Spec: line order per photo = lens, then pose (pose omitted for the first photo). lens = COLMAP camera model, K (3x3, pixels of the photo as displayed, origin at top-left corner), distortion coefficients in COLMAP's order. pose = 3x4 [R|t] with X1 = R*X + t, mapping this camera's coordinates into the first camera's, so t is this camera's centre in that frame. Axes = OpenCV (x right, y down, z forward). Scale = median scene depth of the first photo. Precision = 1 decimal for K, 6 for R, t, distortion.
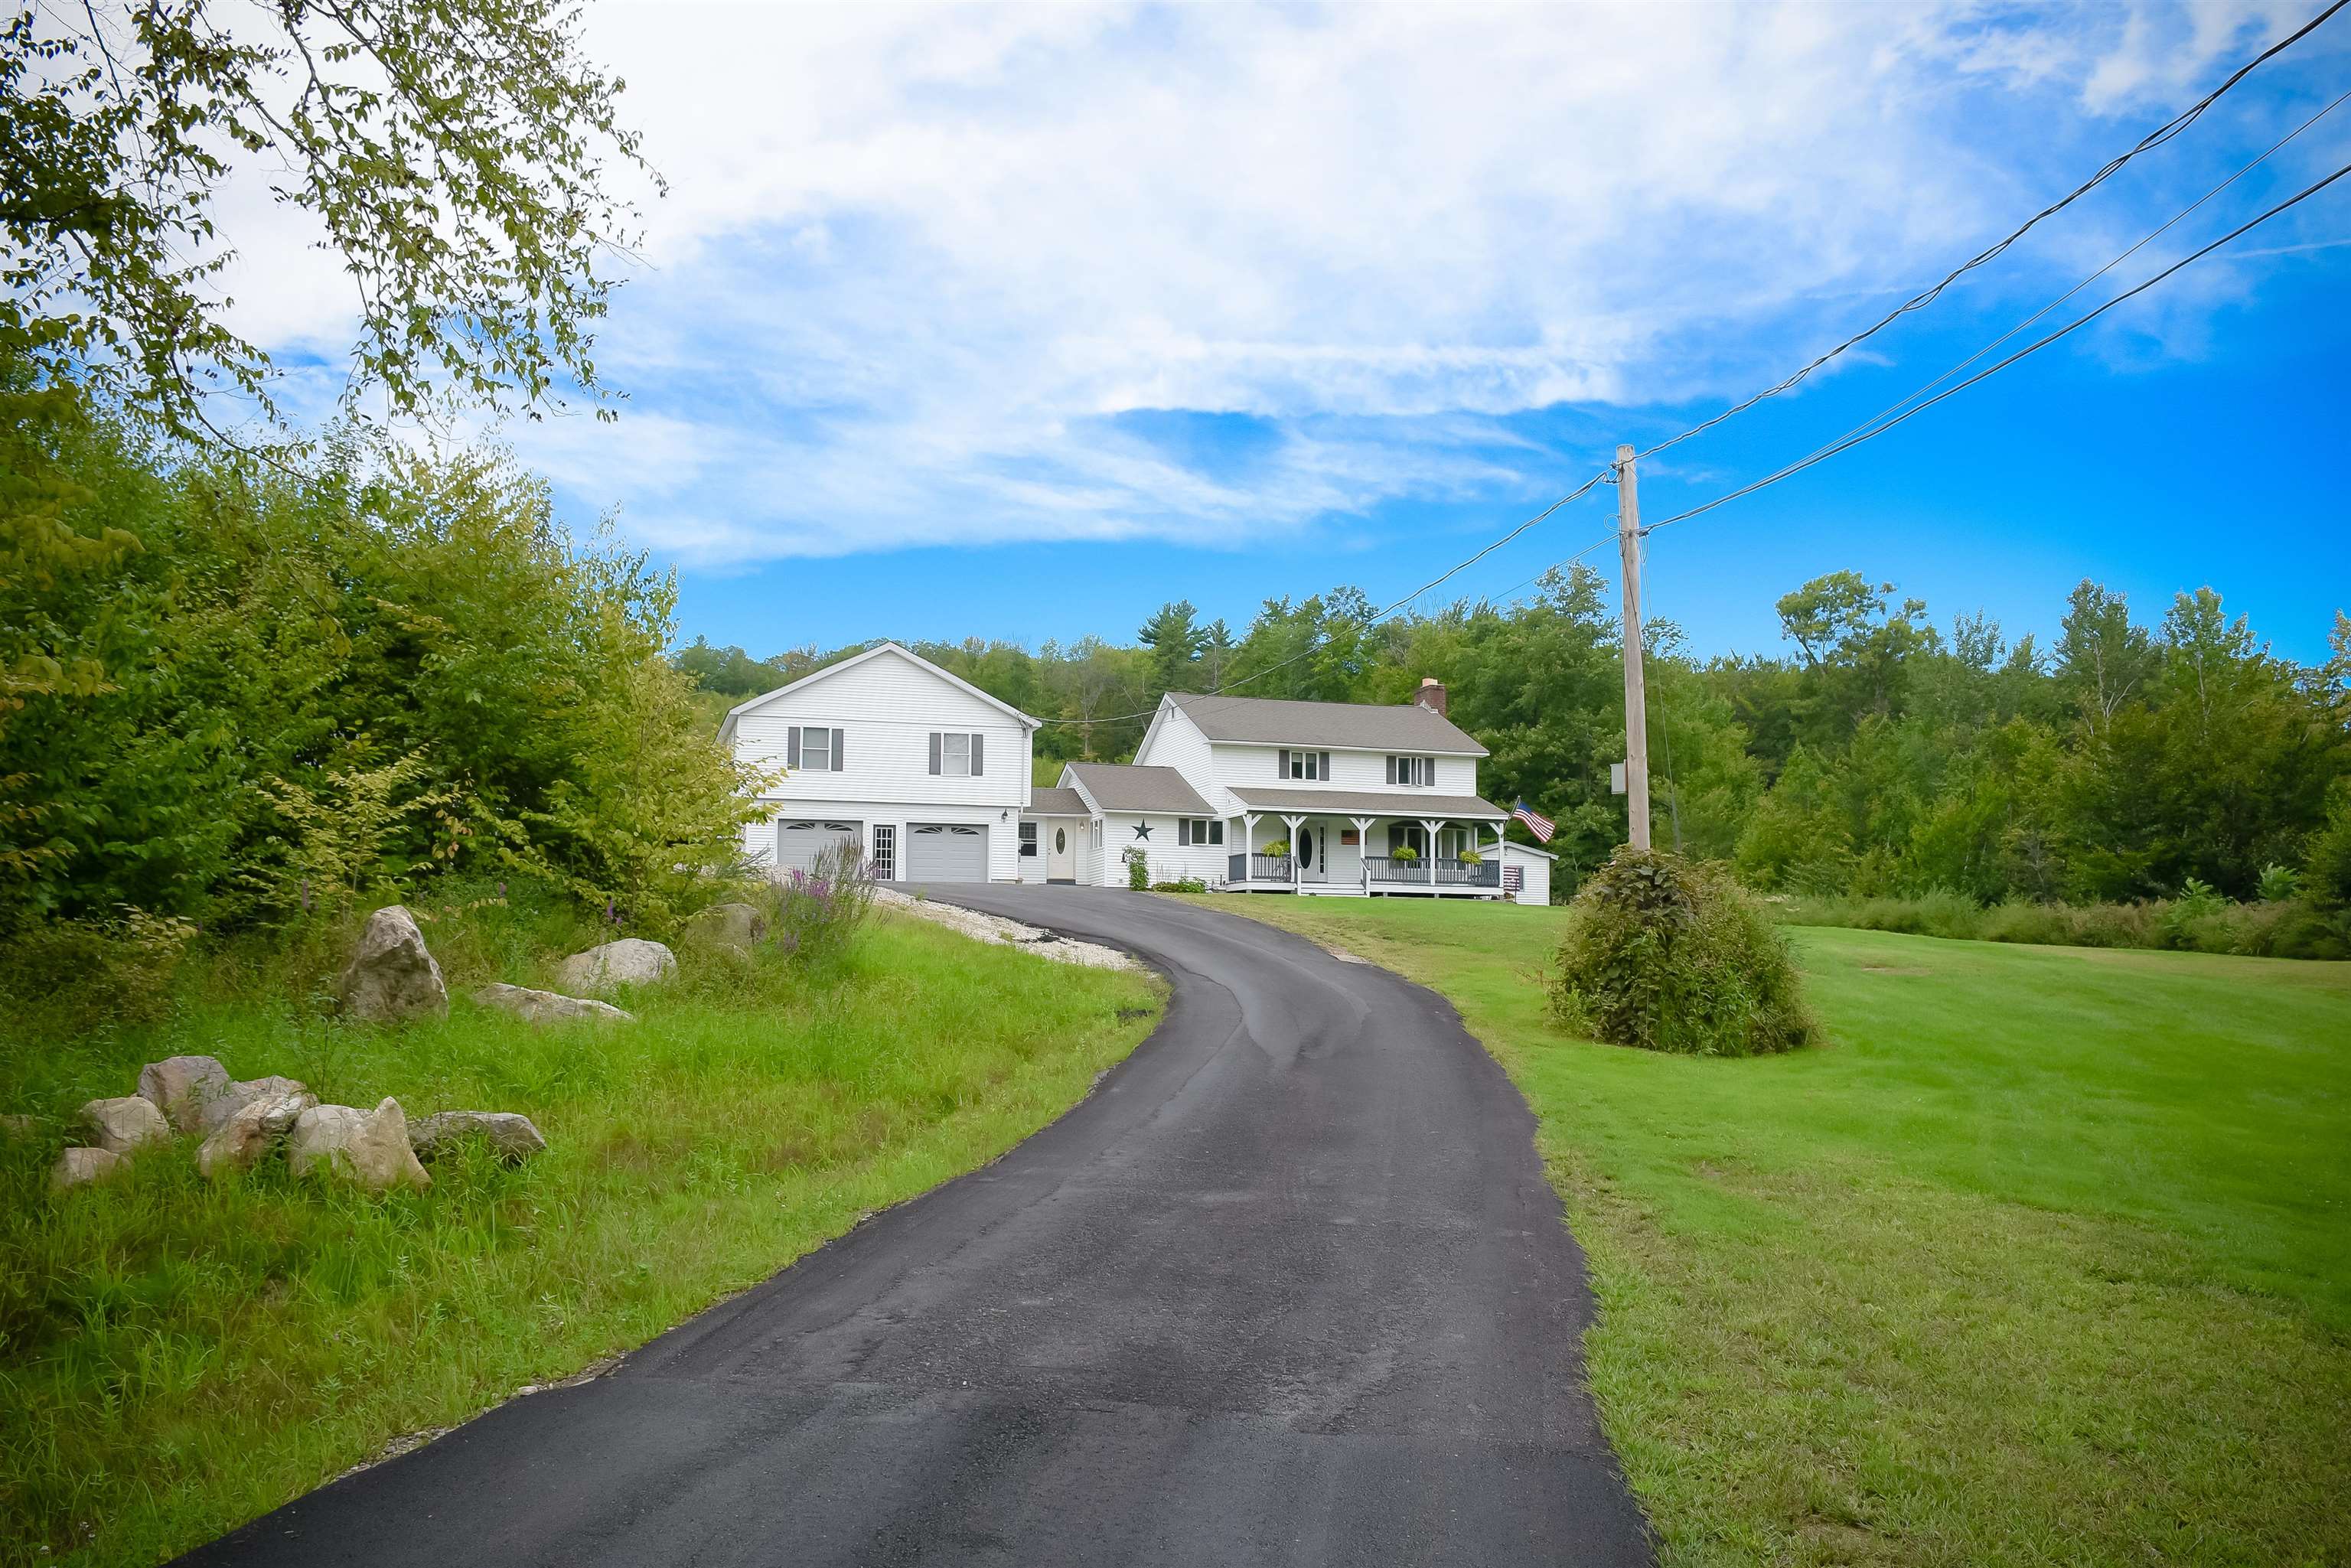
lens RADIAL K [[1834.7, 0, 1184.3], [0, 1834.7, 863.5], [0, 0, 1]] dist [-0.153356, 0.104542]
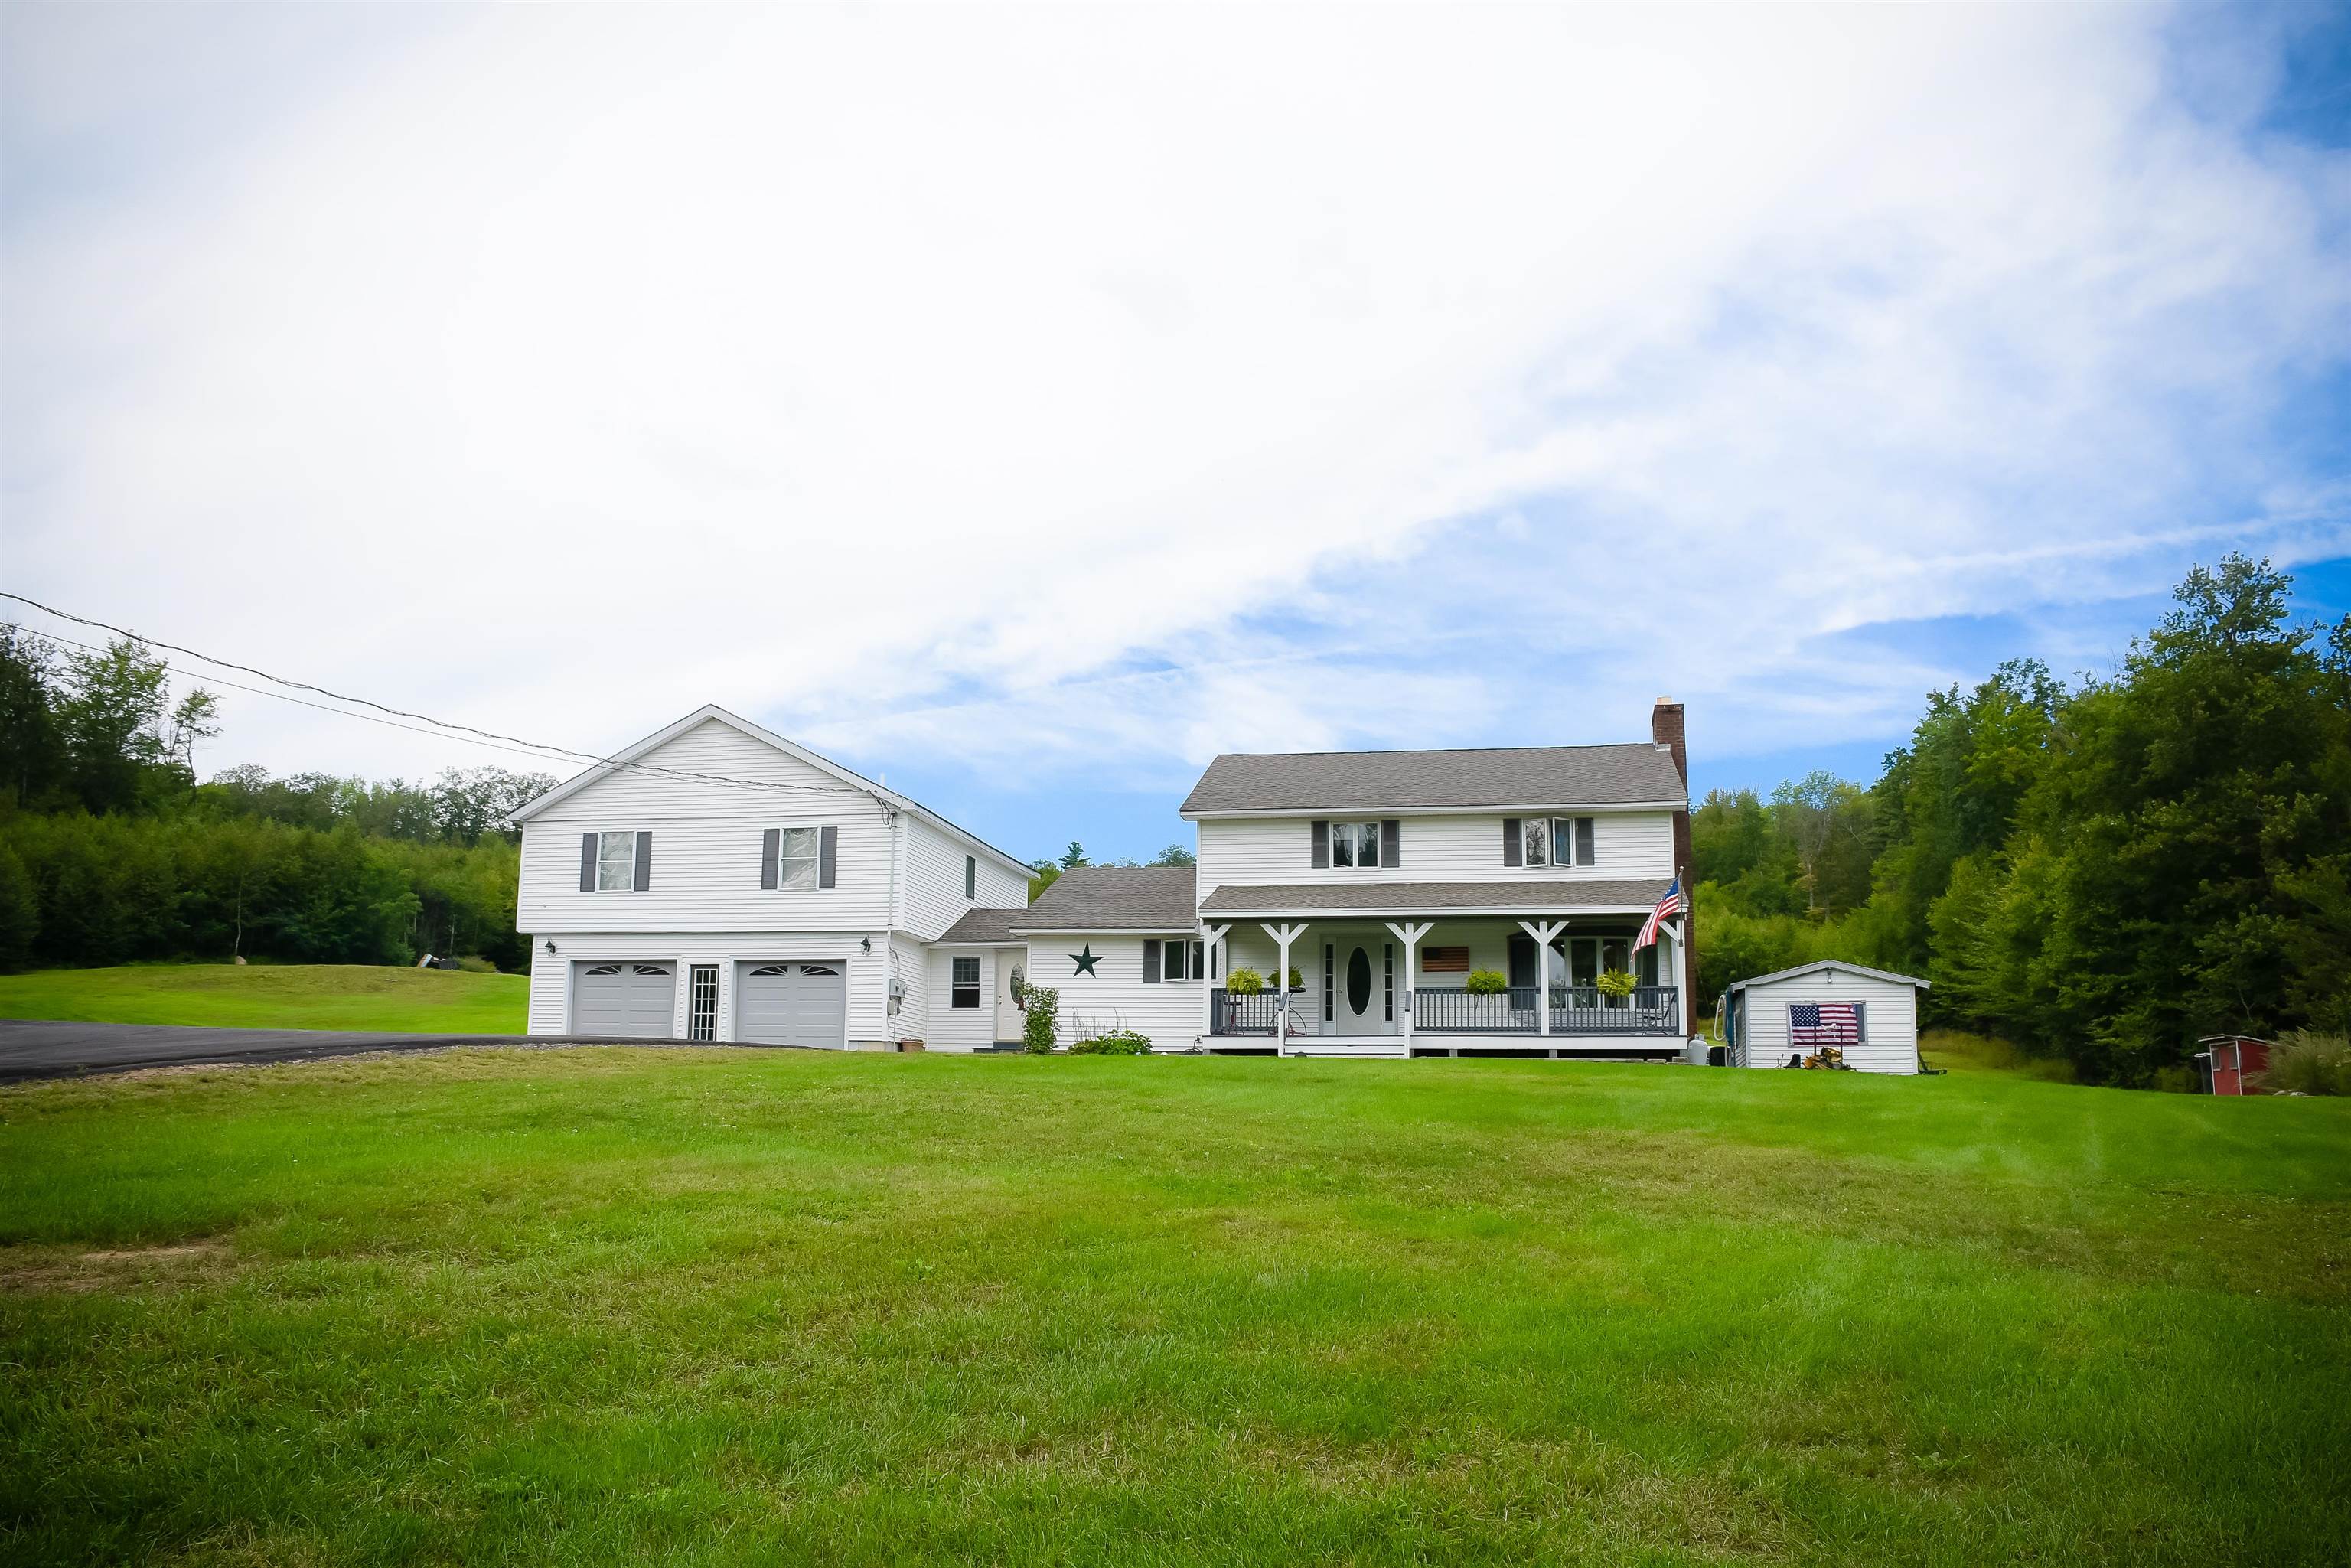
lens RADIAL K [[1834.7, 0, 1167.3], [0, 1834.7, 860.3], [0, 0, 1]] dist [-0.153356, 0.104542]
pose [[0.873839, -0.069512, -0.481221, 0.298018], [0.017235, 0.993534, -0.112217, 0.018532], [0.485910, 0.089765, 0.869387, 0.435866]]
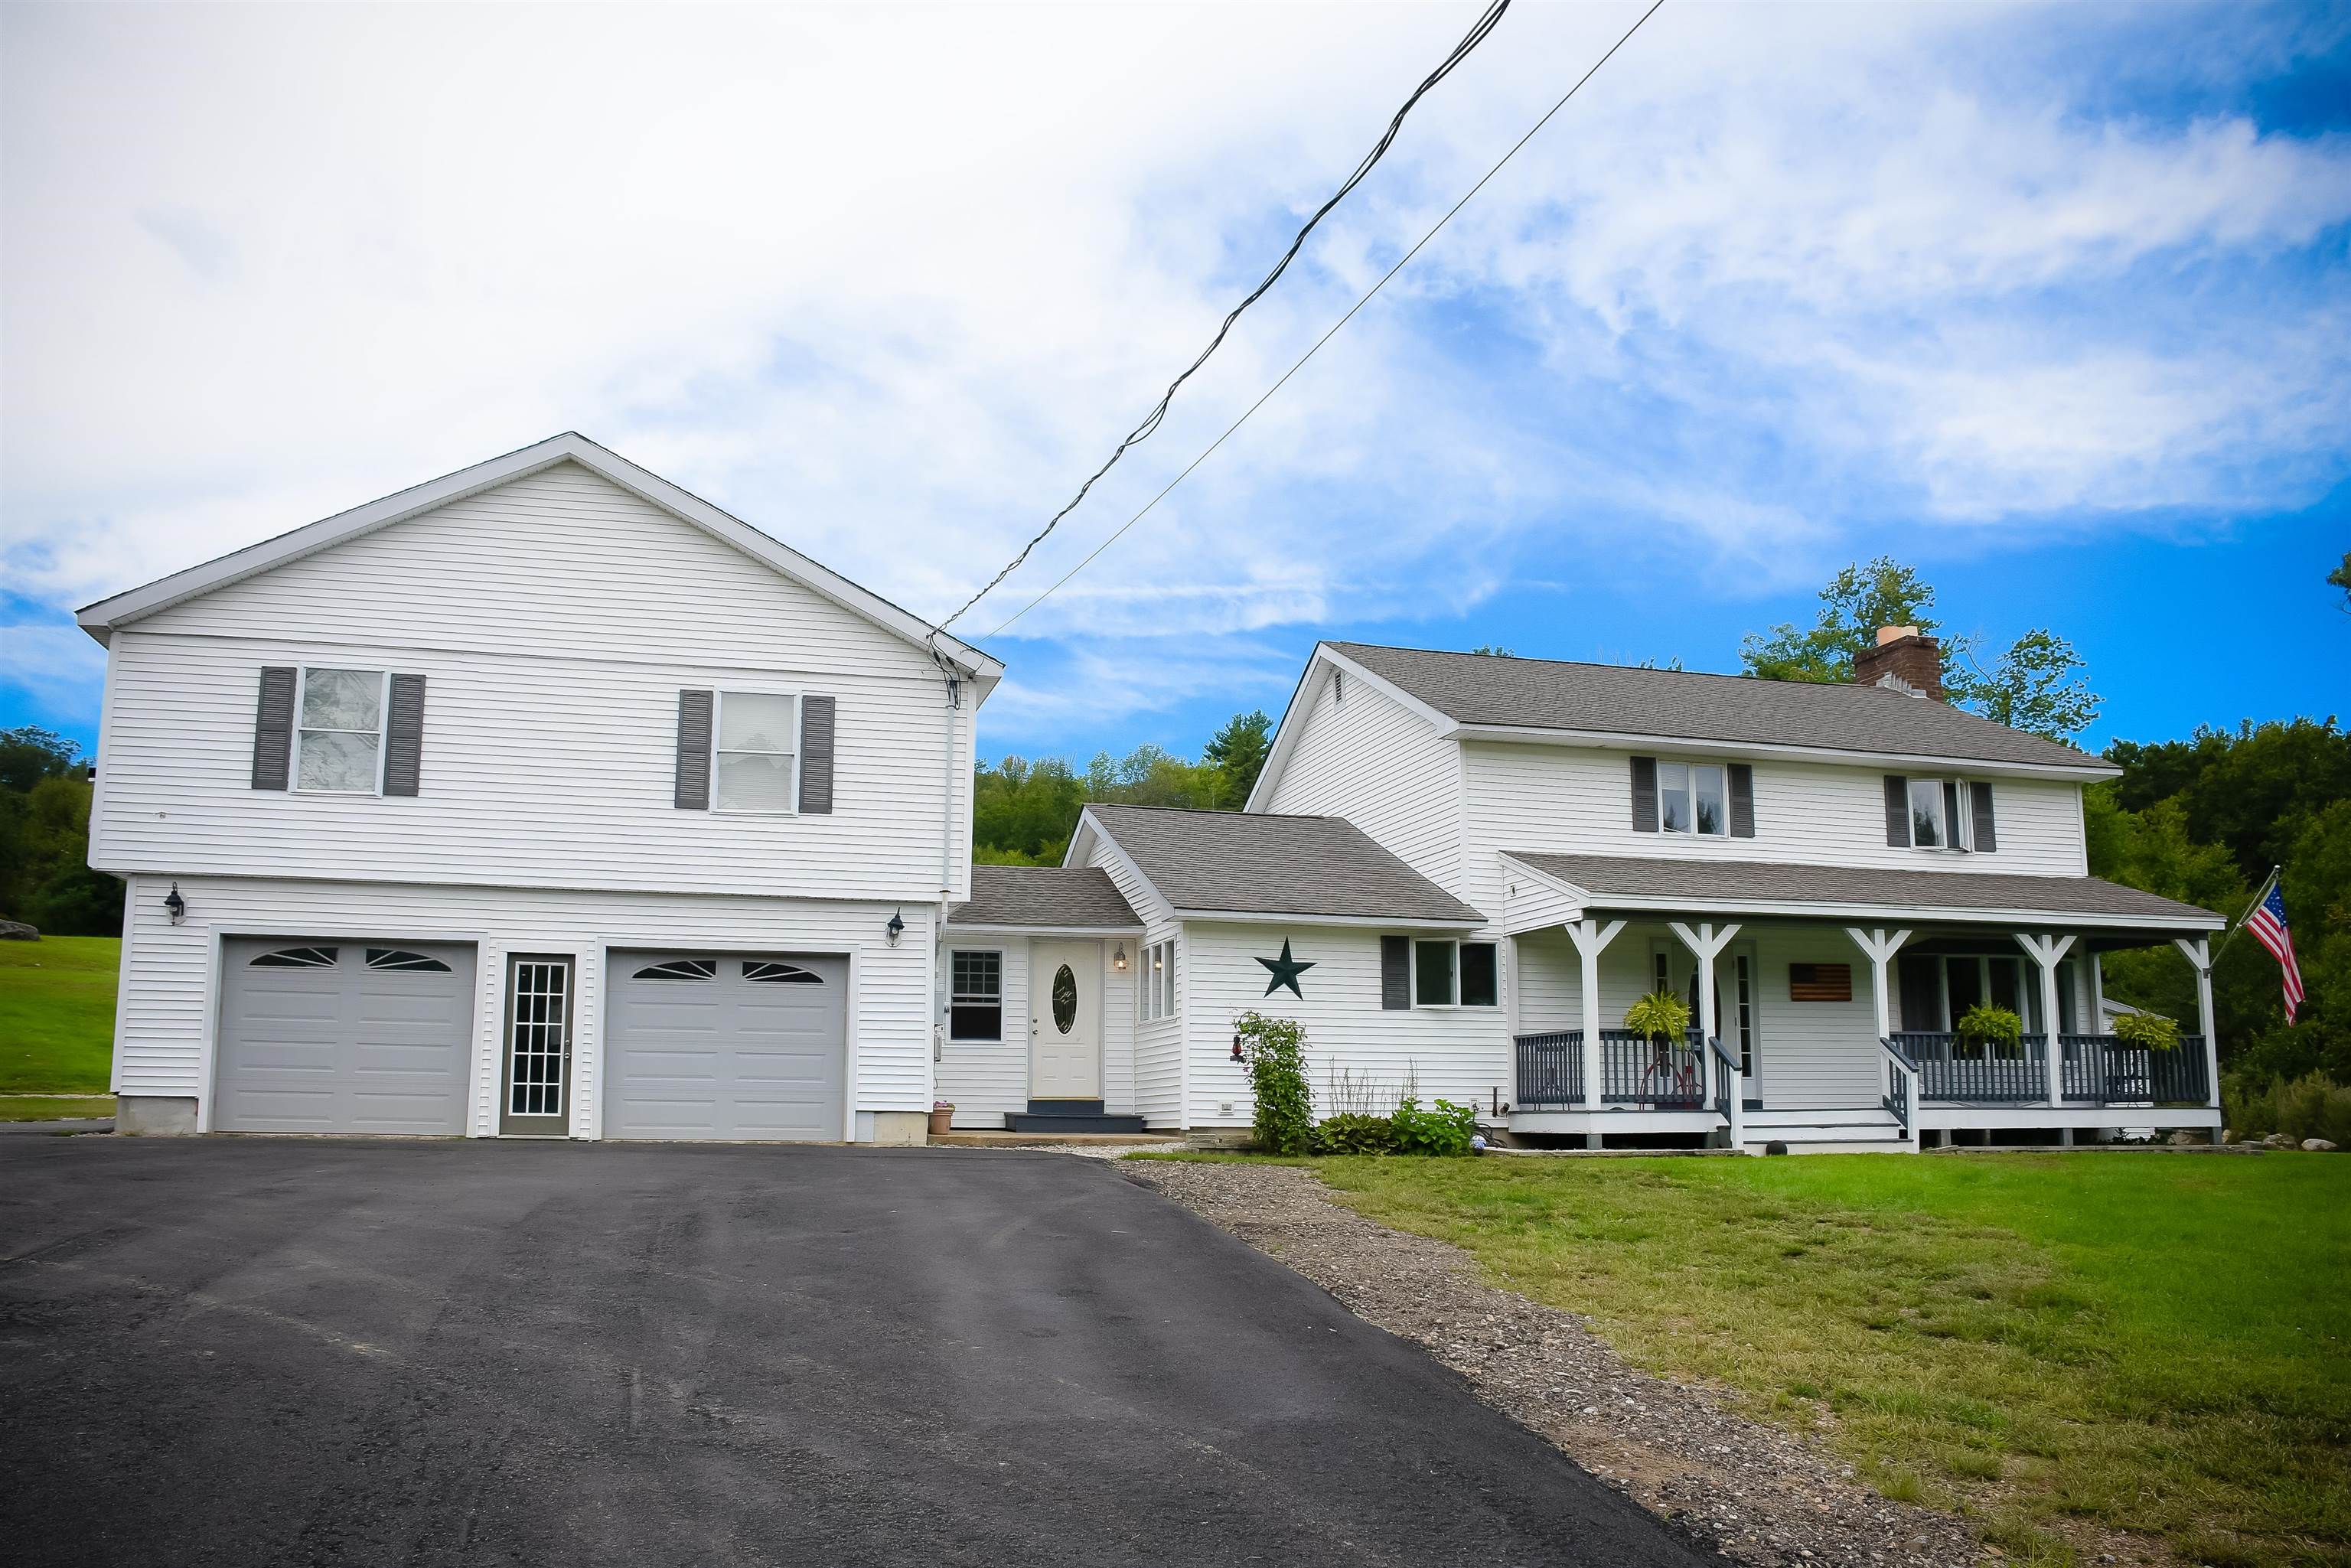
lens RADIAL K [[1834.7, 0, 1171.1], [0, 1834.7, 823.7], [0, 0, 1]] dist [-0.153356, 0.104542]
pose [[0.999167, -0.009752, -0.039618, -0.029201], [0.005569, 0.994524, -0.104355, -0.008568], [0.040418, 0.104048, 0.993751, 0.606244]]
